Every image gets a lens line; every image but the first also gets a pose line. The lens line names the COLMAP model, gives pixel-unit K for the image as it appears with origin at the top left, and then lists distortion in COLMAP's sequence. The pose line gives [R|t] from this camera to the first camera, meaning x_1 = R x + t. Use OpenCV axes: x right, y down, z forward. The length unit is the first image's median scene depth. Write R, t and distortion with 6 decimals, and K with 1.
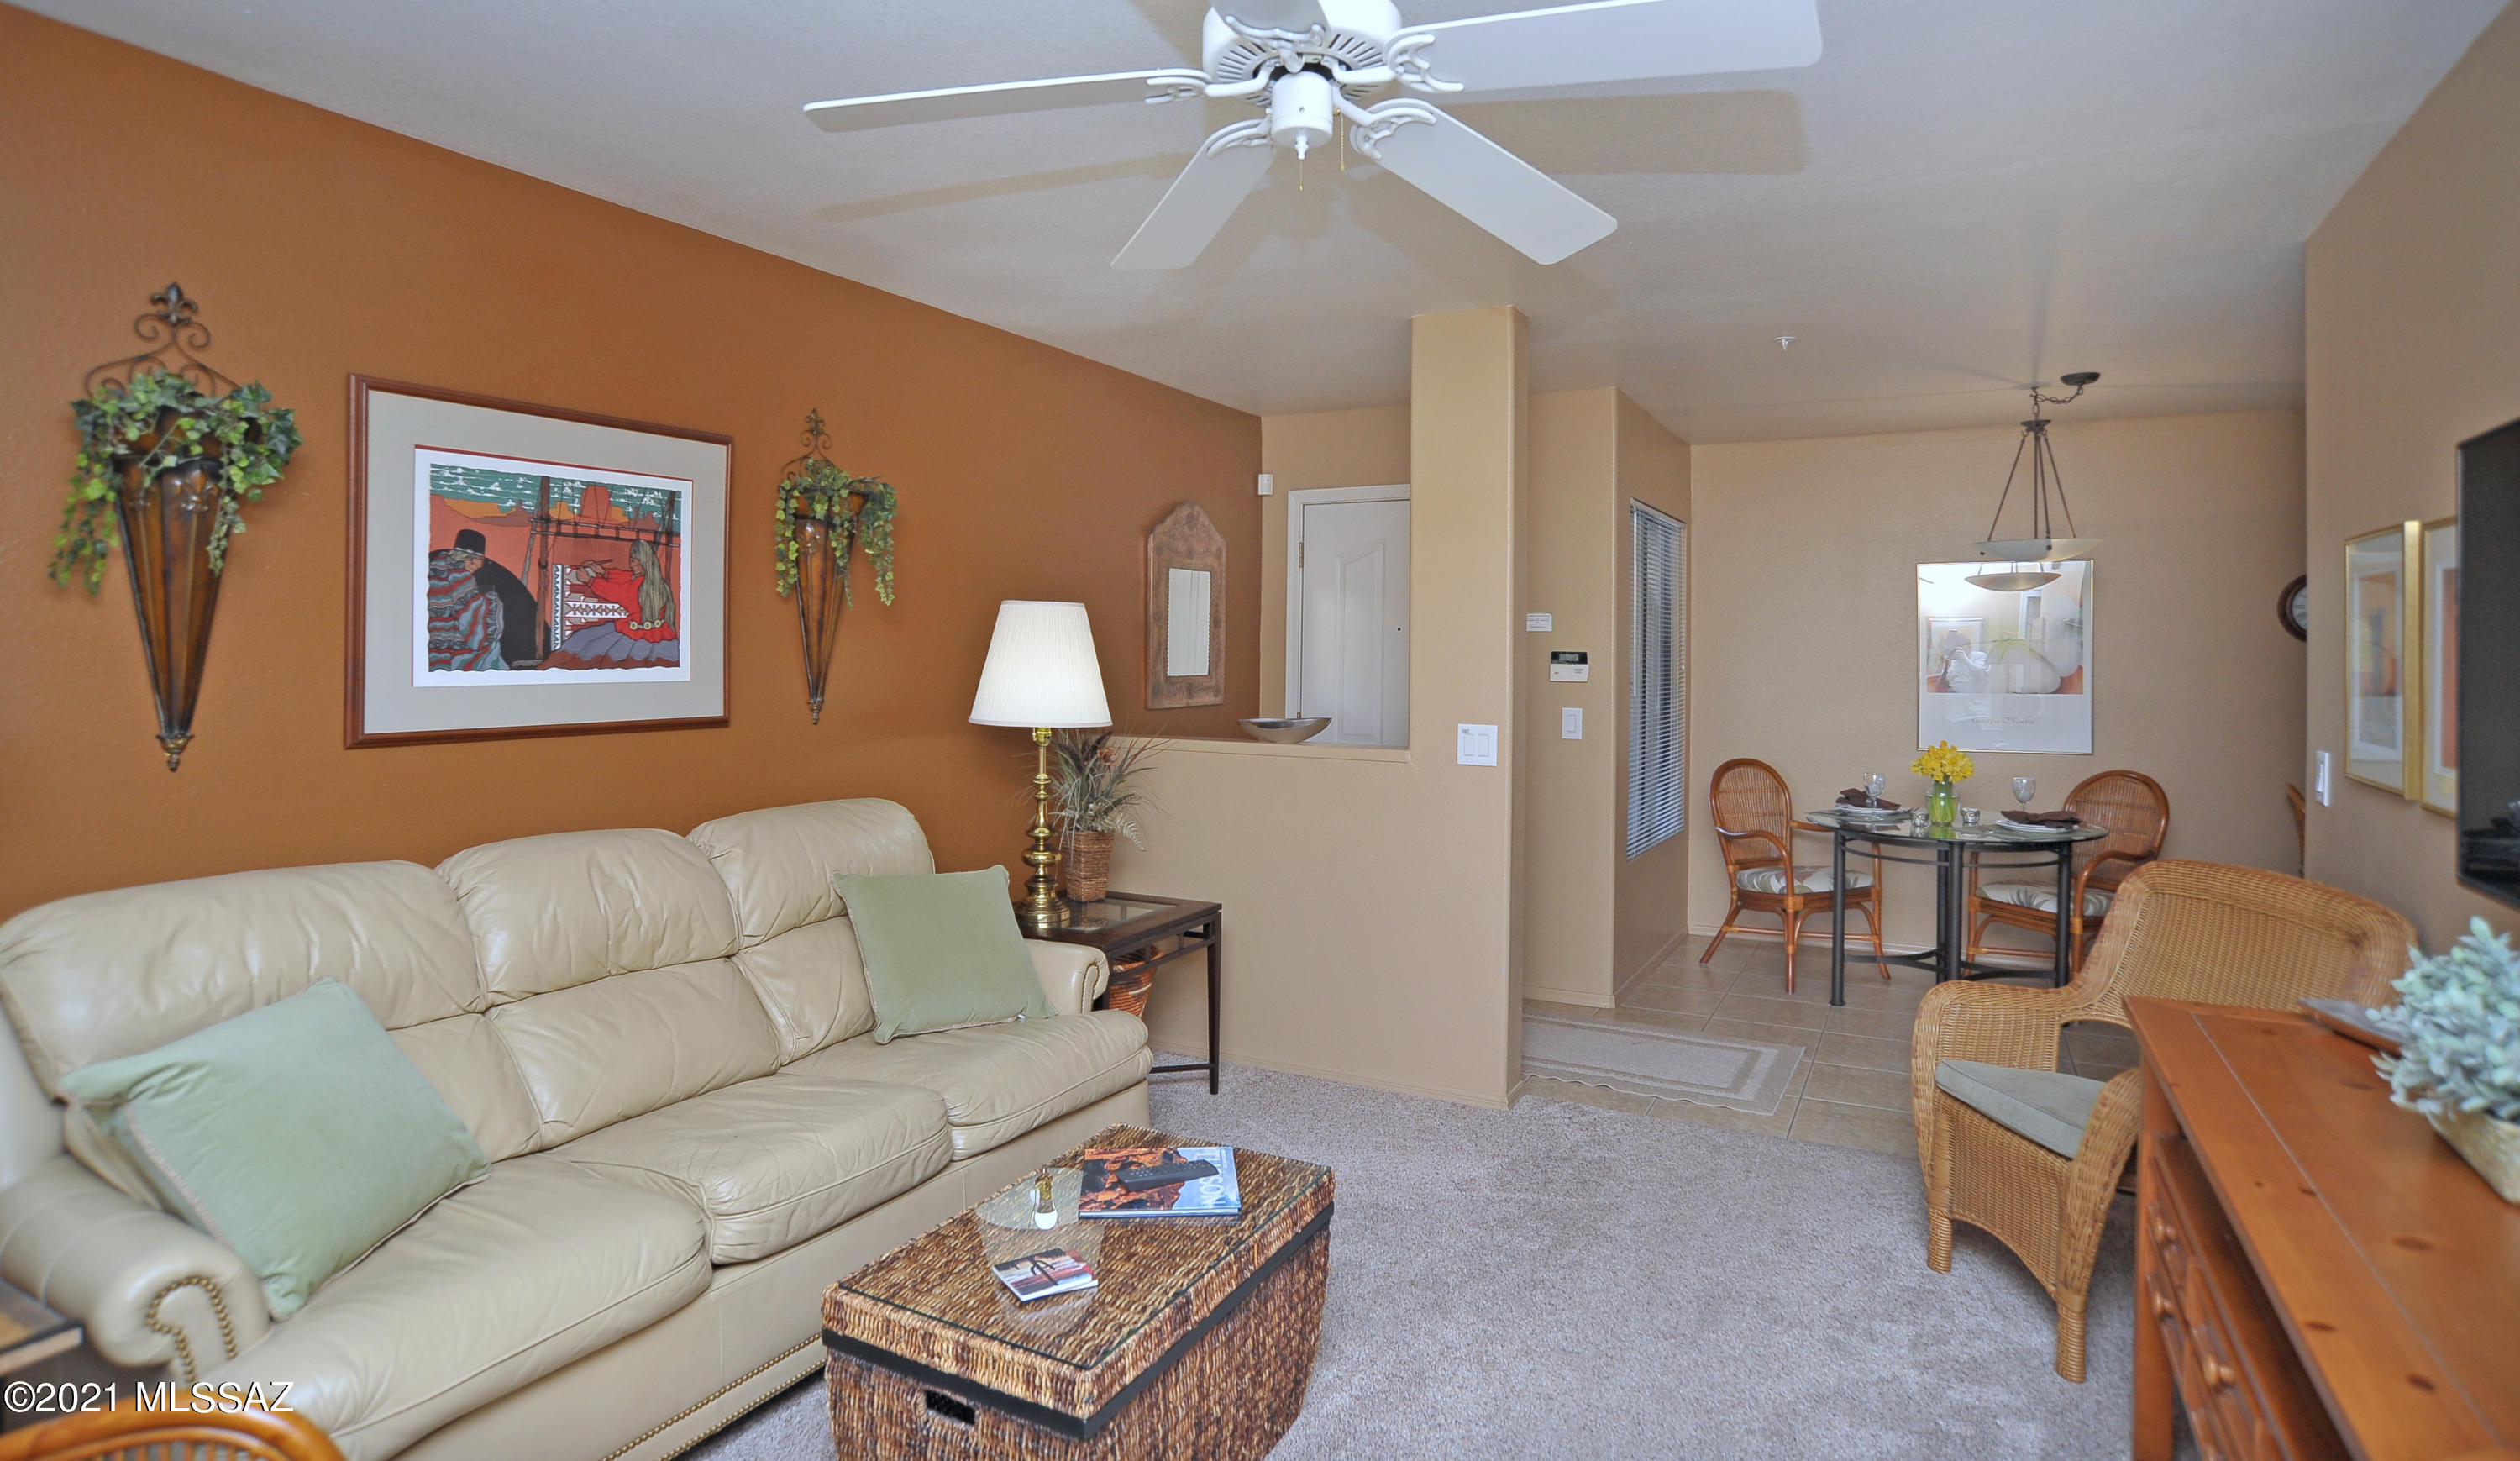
lens RADIAL K [[1276.2, 0, 1255.9], [0, 1276.2, 654.9], [0, 0, 1]] dist [-0.076284, 0.000444]
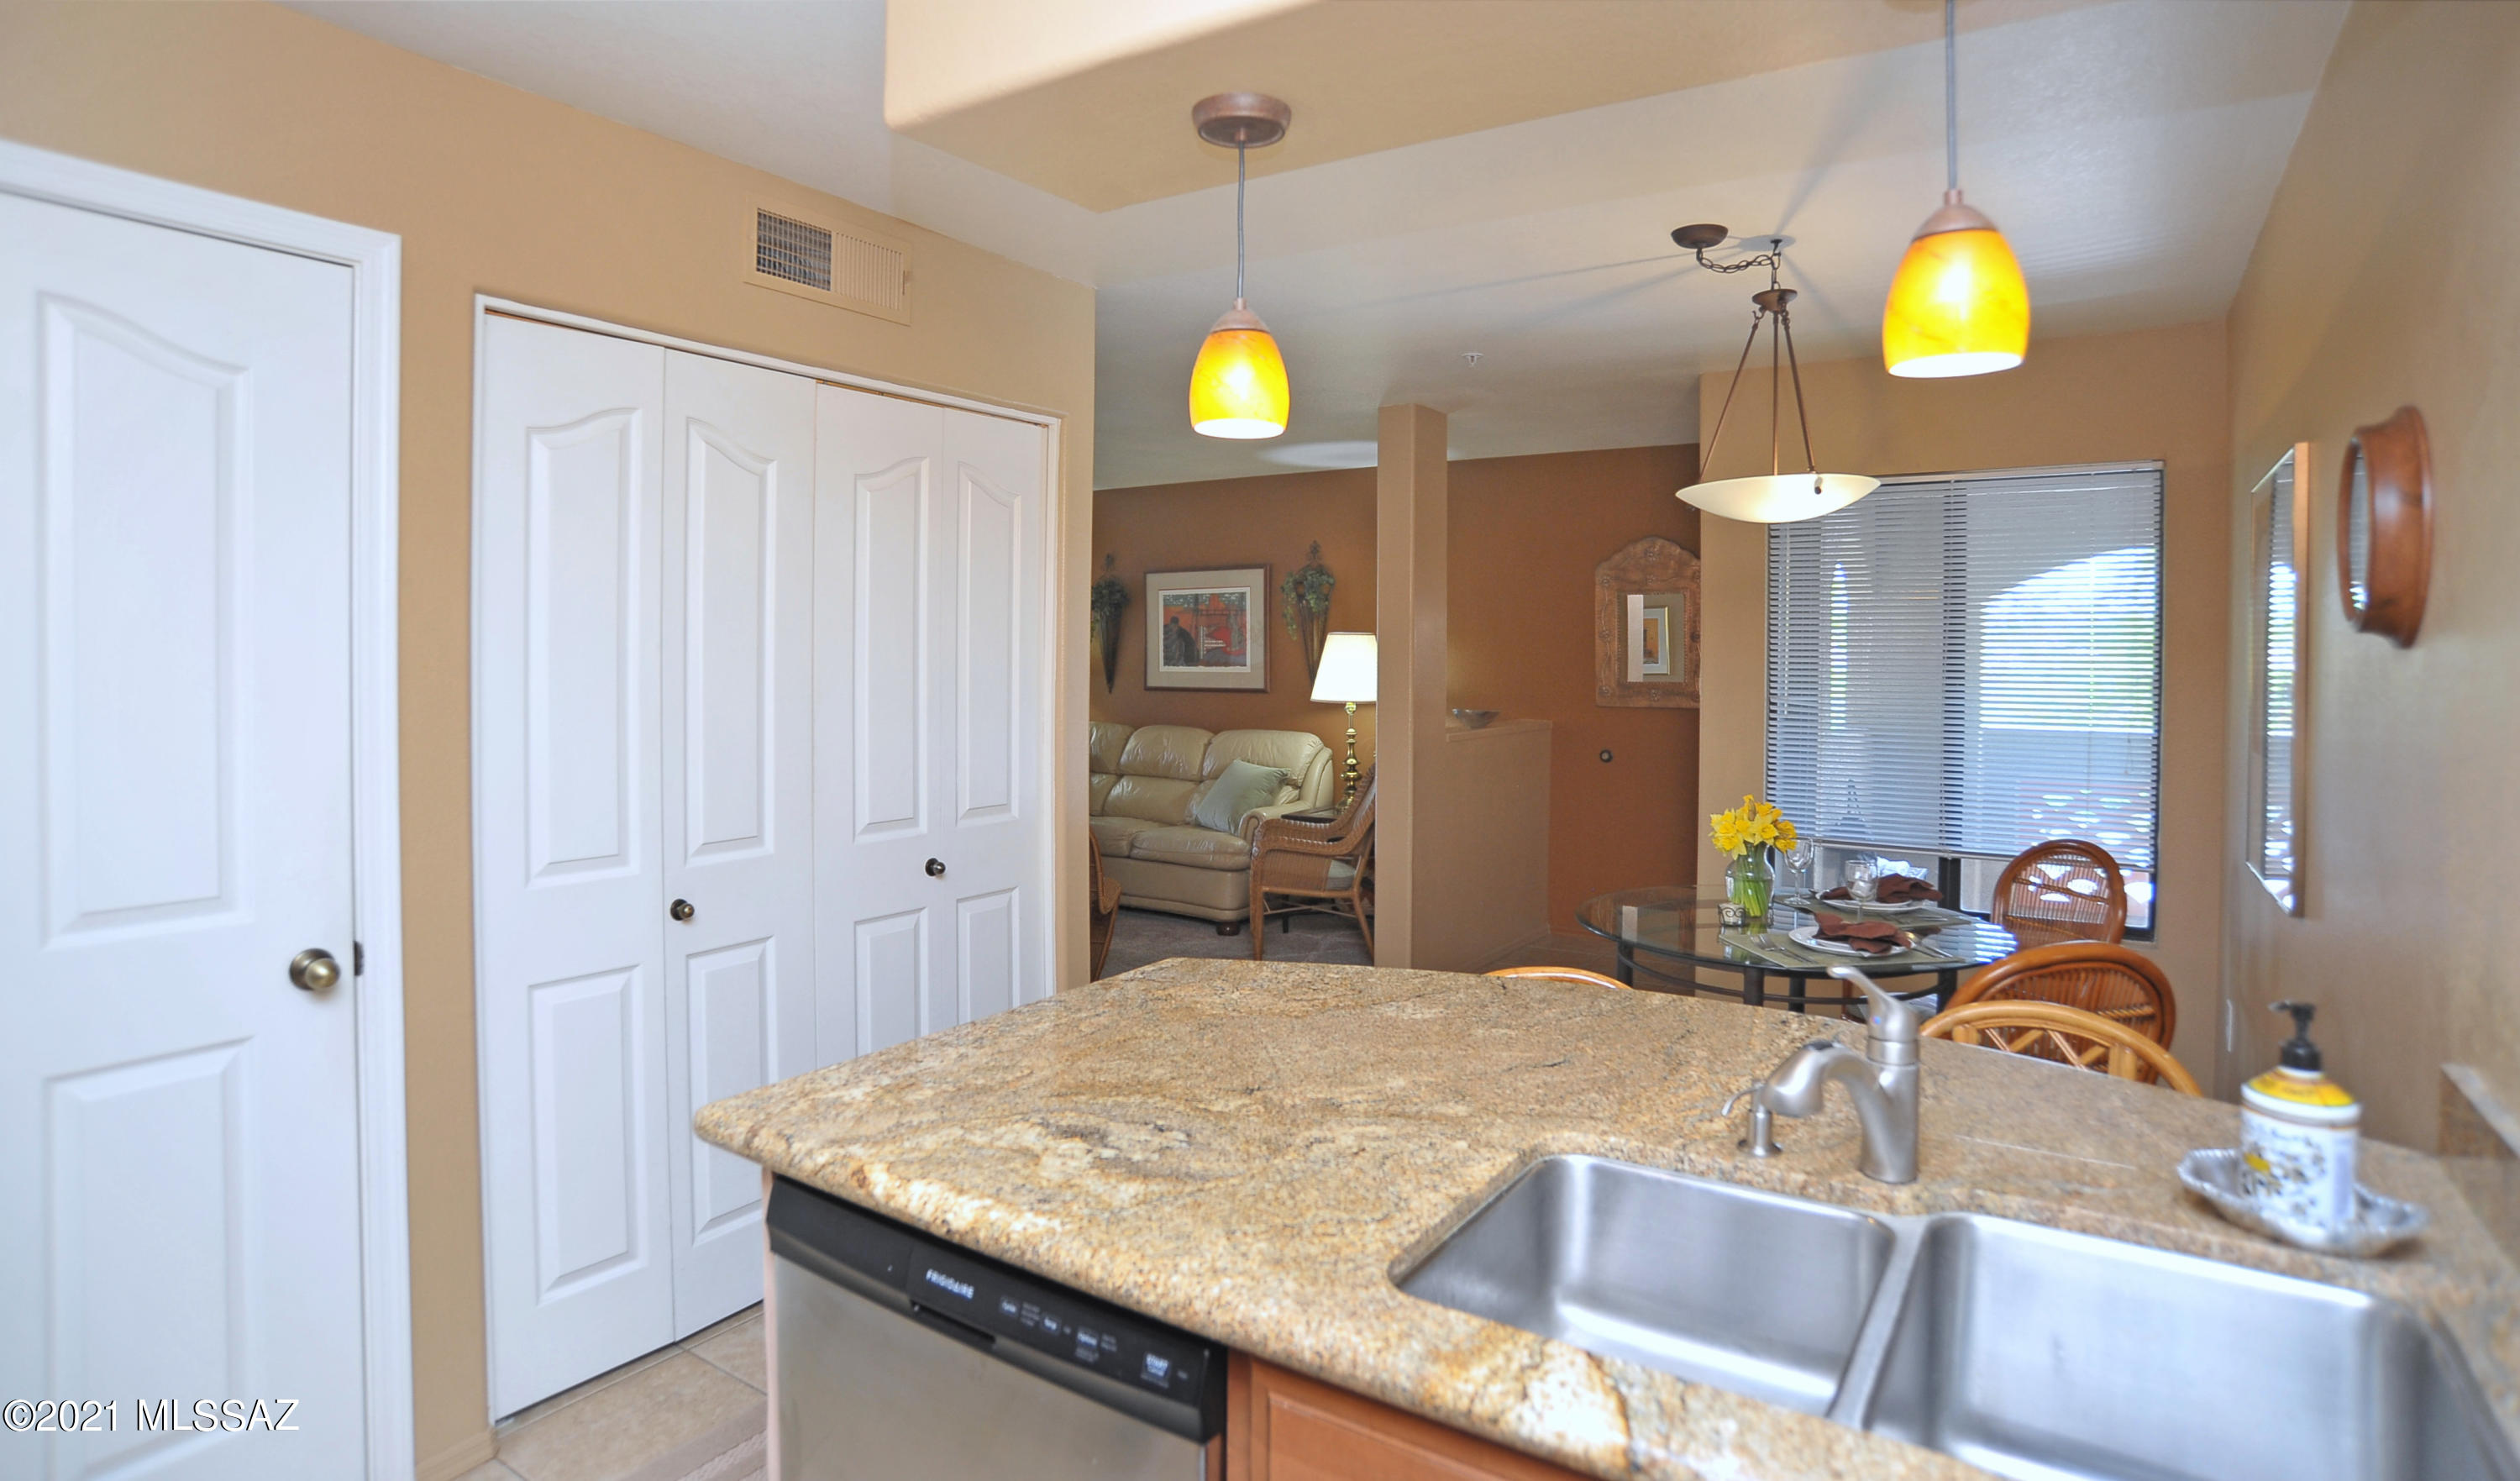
lens RADIAL K [[1325.1, 0, 1247.2], [0, 1325.1, 645.8], [0, 0, 1]] dist [-0.103114, 0.048225]
pose [[-0.093758, -0.009115, -0.995553, 1.684081], [-0.007392, 0.999937, -0.008459, -0.006568], [0.995568, 0.006566, -0.093820, 1.026627]]
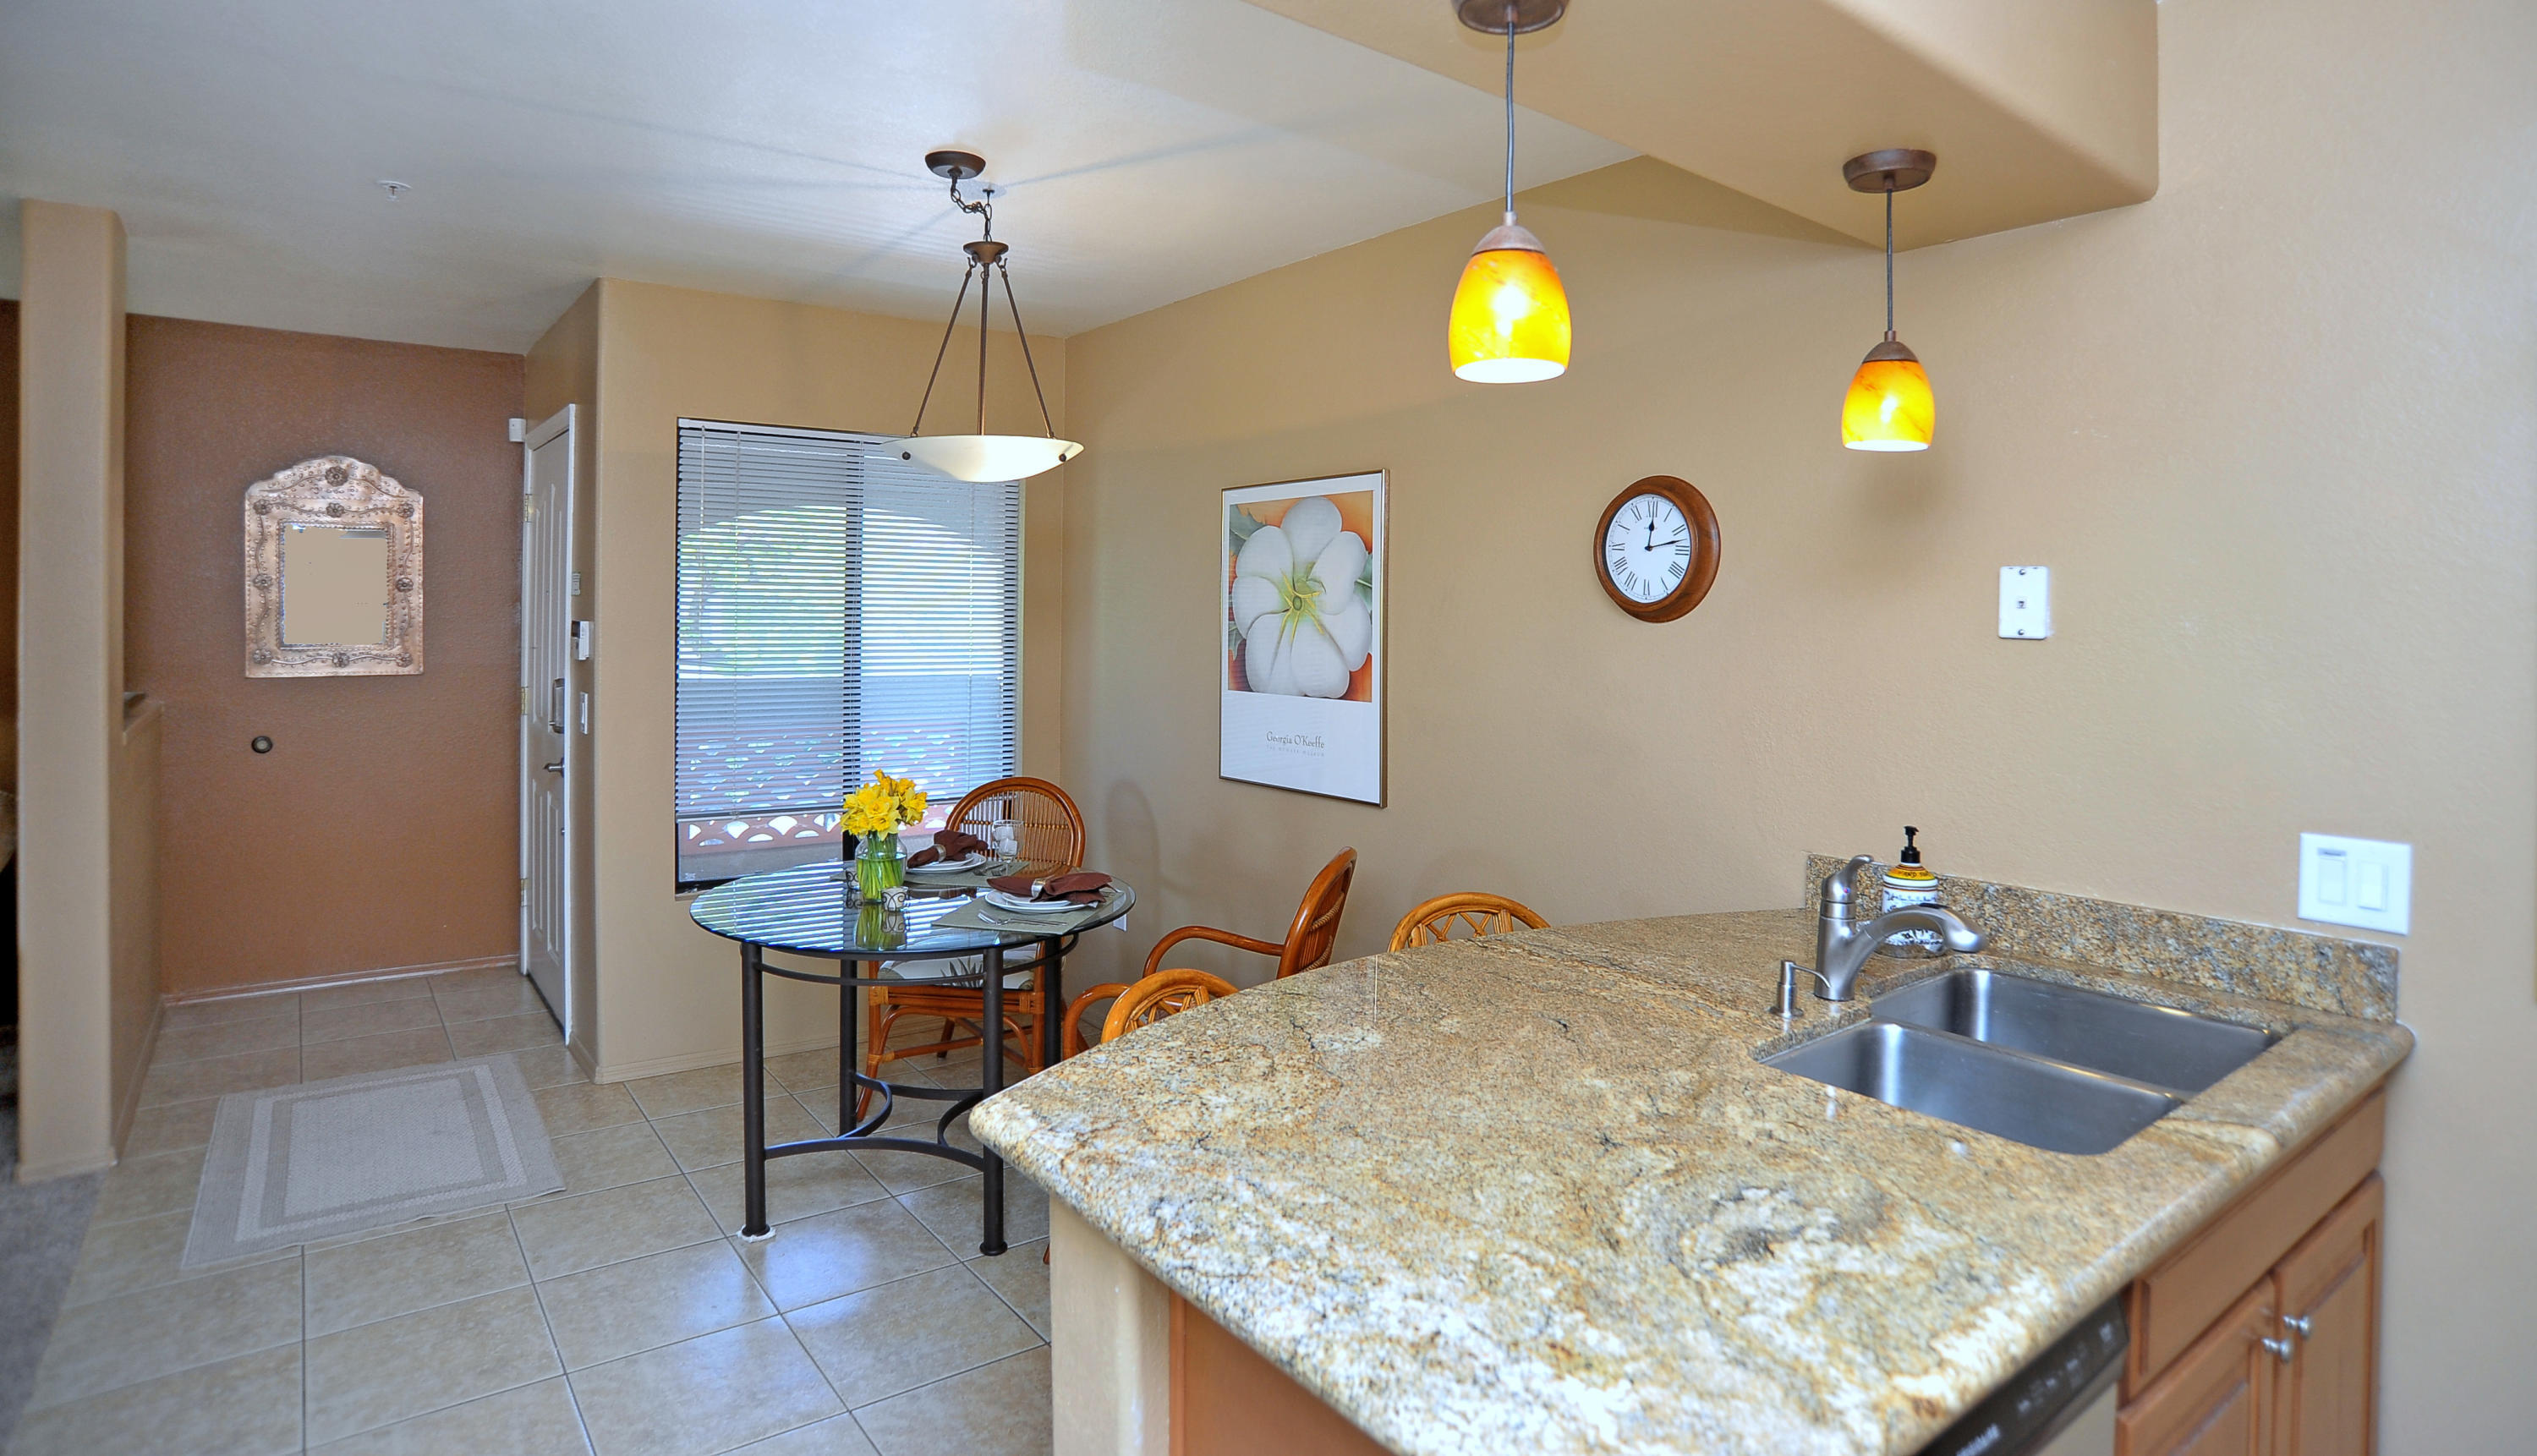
lens RADIAL K [[1324.3, 0, 1273.3], [0, 1324.3, 626.5], [0, 0, 1]] dist [-0.113372, 0.054331]
pose [[0.913785, 0.012264, -0.406013, 1.318103], [-0.008245, 0.999898, 0.011646, -0.016700], [0.406114, -0.007294, 0.913793, 0.611626]]
